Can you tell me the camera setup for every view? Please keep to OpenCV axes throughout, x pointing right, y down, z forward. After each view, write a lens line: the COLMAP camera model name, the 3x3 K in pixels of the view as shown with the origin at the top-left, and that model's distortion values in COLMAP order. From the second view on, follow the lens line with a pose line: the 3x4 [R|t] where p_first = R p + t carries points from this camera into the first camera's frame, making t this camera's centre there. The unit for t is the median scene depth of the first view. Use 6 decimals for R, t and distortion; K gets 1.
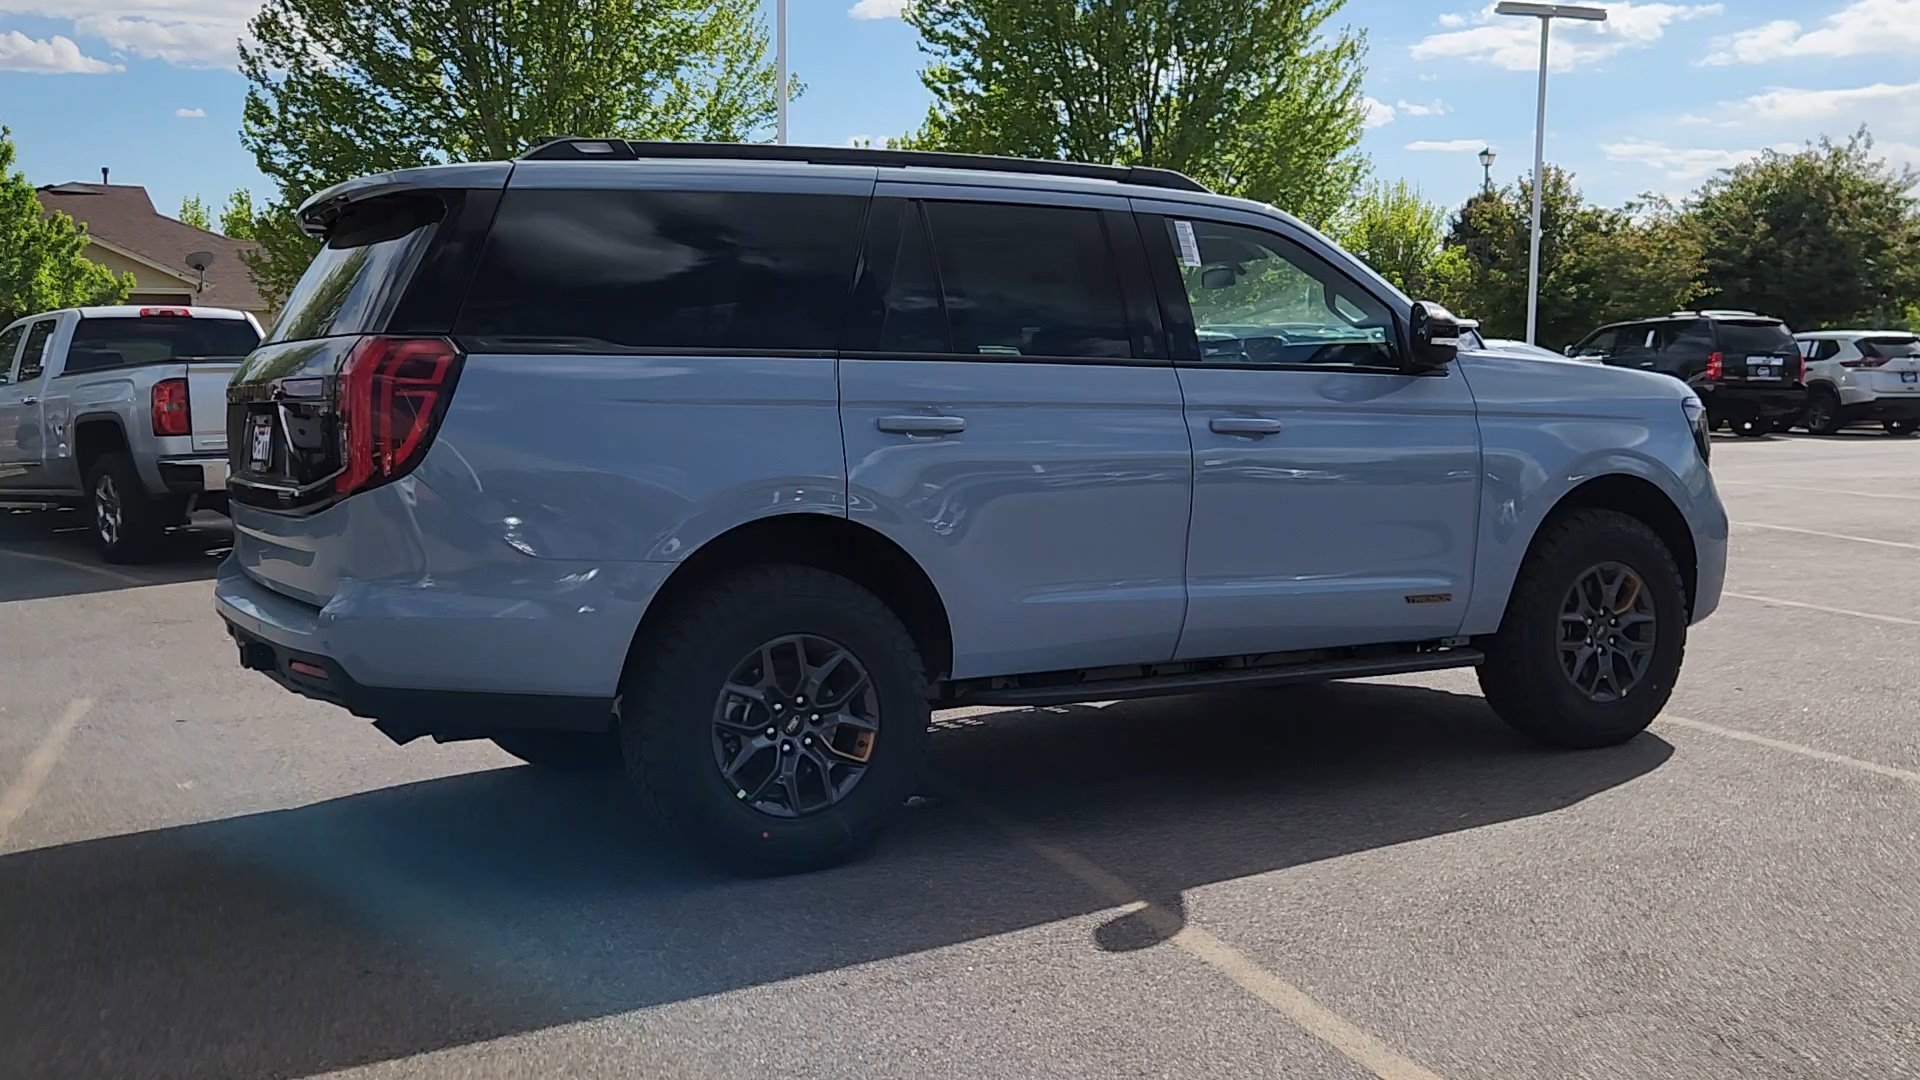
lens RADIAL K [[1856.0, 0, 956.1], [0, 1856.0, 542.0], [0, 0, 1]] dist [0.023497, 0.000000]
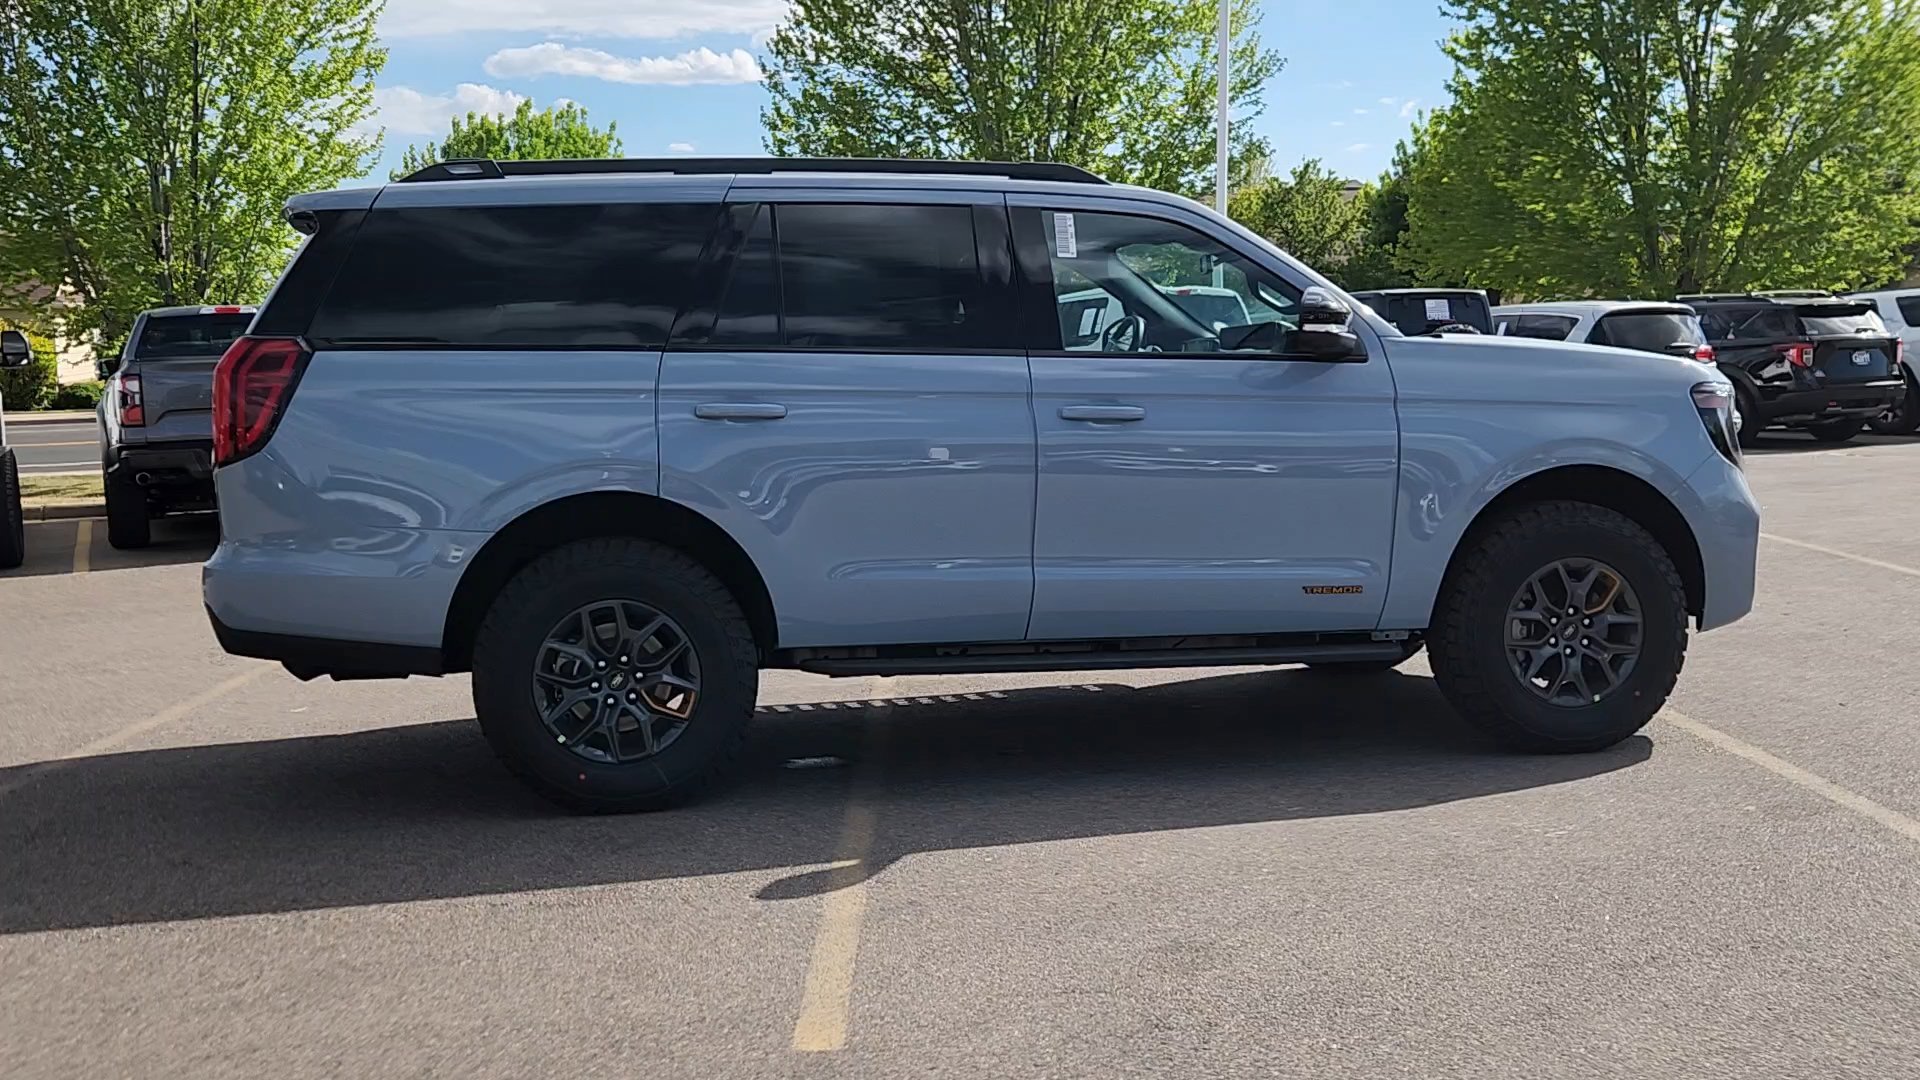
lens RADIAL K [[1856.0, 0, 946.4], [0, 1856.0, 540.0], [0, 0, 1]] dist [0.023497, 0.000000]
pose [[0.945937, 0.025196, -0.323371, 0.407795], [-0.021766, 0.999662, 0.014222, -0.005551], [0.323620, -0.006415, 0.946165, 0.007567]]
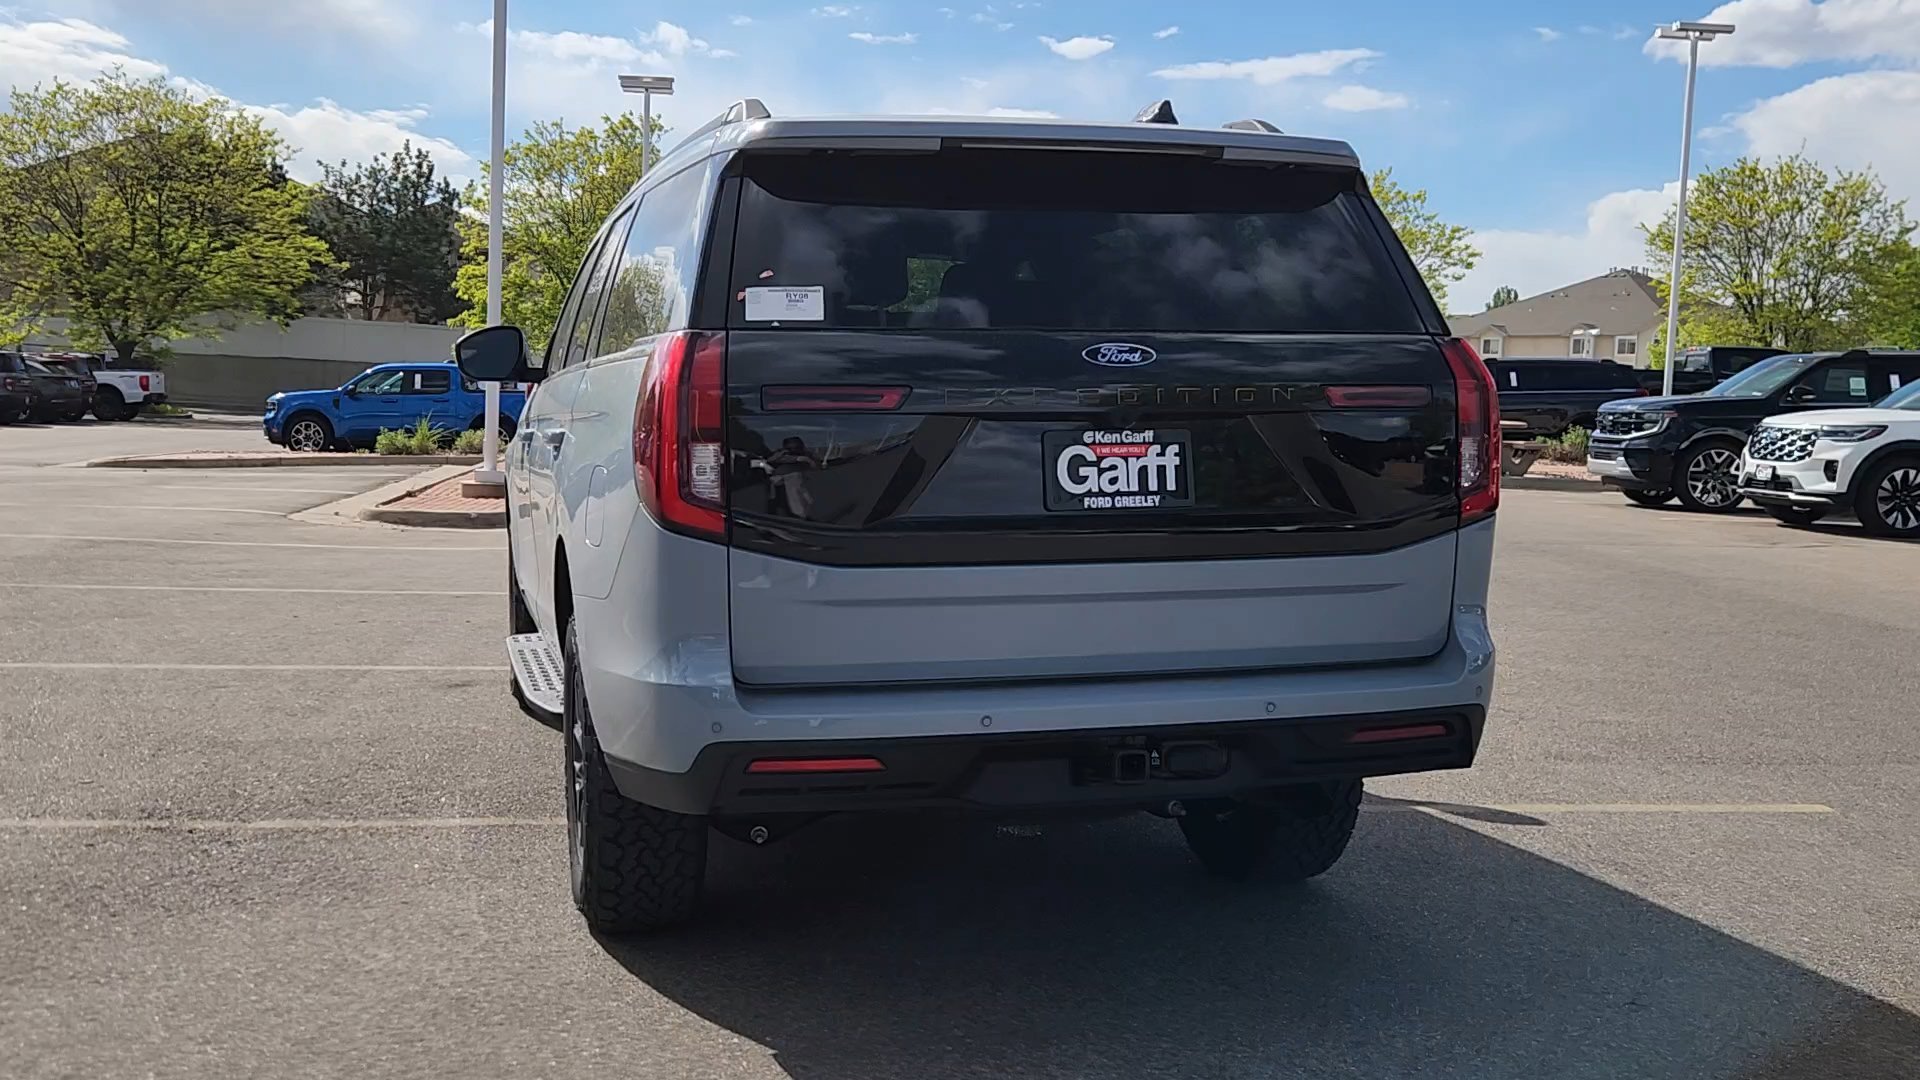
lens RADIAL K [[1856.0, 0, 935.4], [0, 1856.0, 537.1], [0, 0, 1]] dist [0.023497, 0.000000]
pose [[0.251754, -0.063670, 0.965695, -0.996494], [0.069127, 0.996468, 0.047678, -0.060423], [-0.965319, 0.054752, 0.255266, 0.819104]]
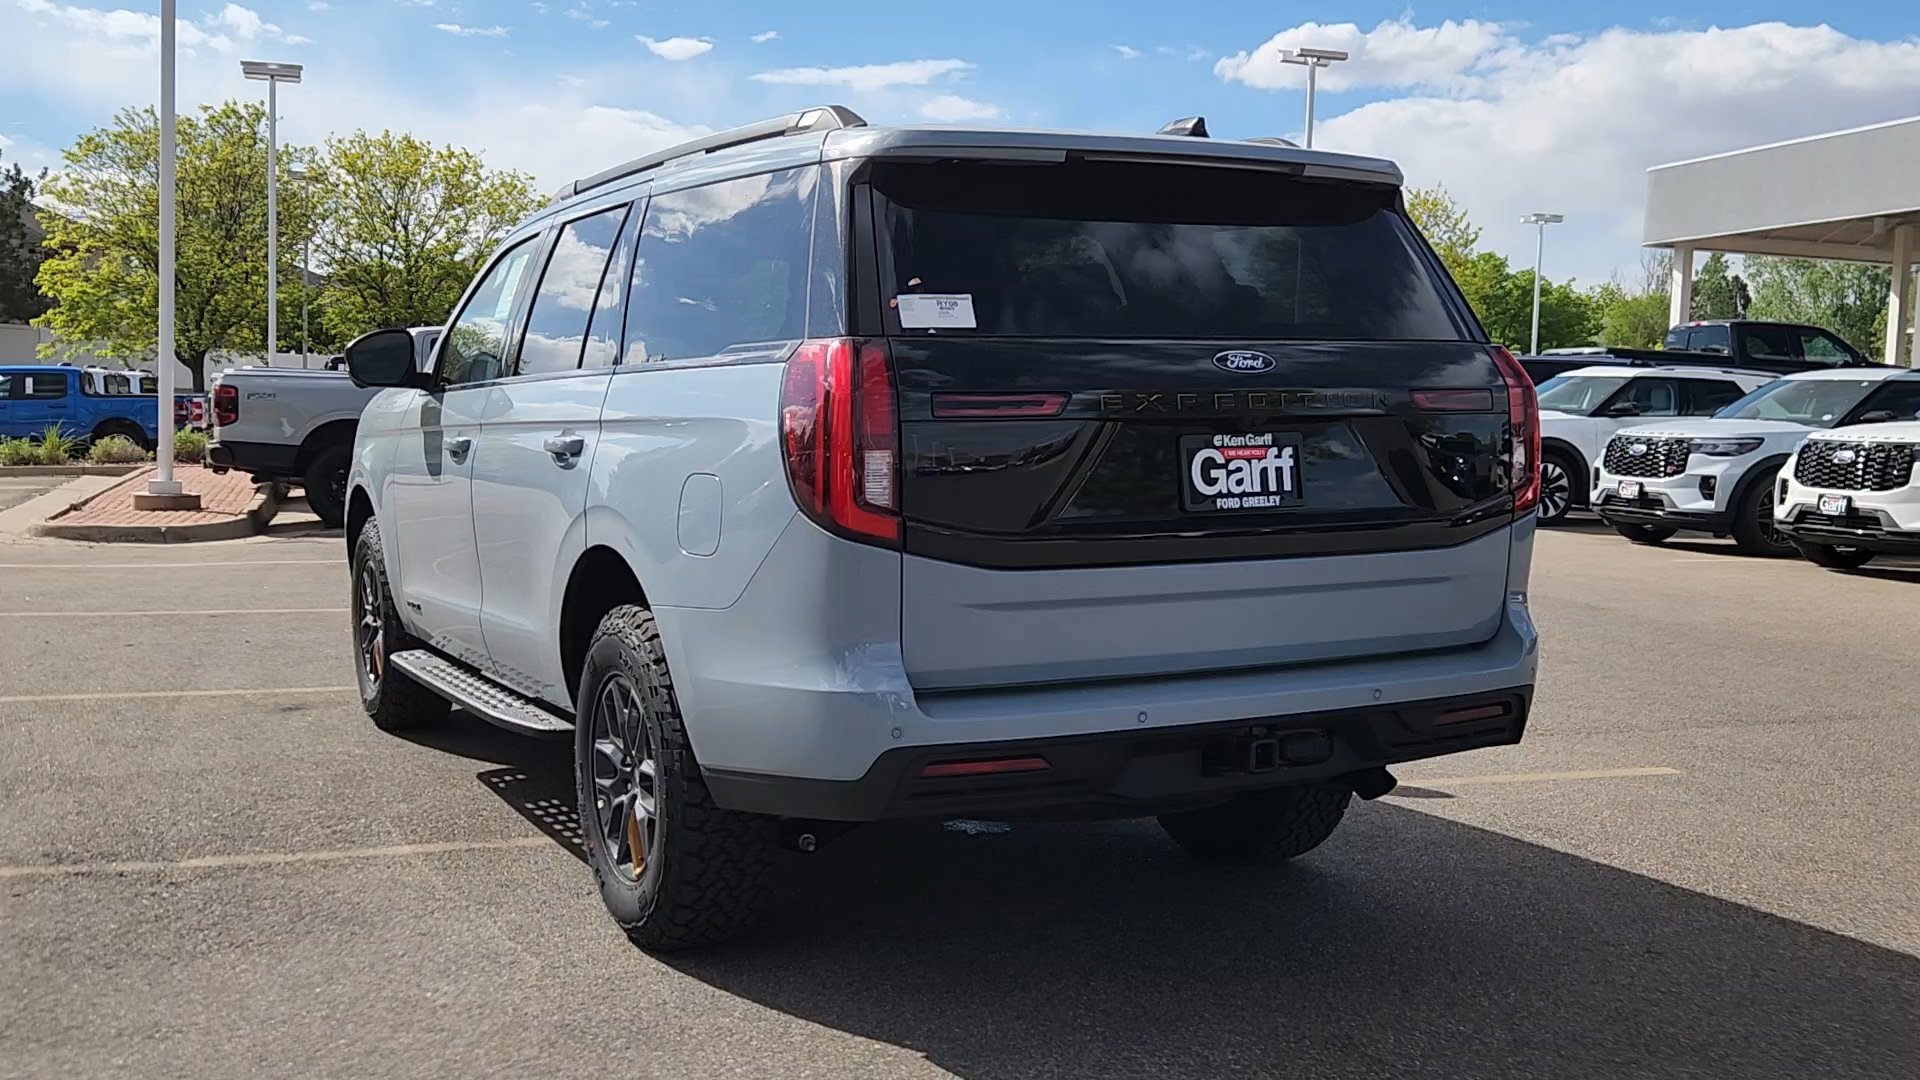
lens RADIAL K [[1856.0, 0, 934.7], [0, 1856.0, 535.4], [0, 0, 1]] dist [0.023497, 0.000000]
pose [[0.045117, -0.064234, 0.996914, -1.035316], [0.077220, 0.995169, 0.060627, -0.075300], [-0.995993, 0.074246, 0.049859, 1.004198]]
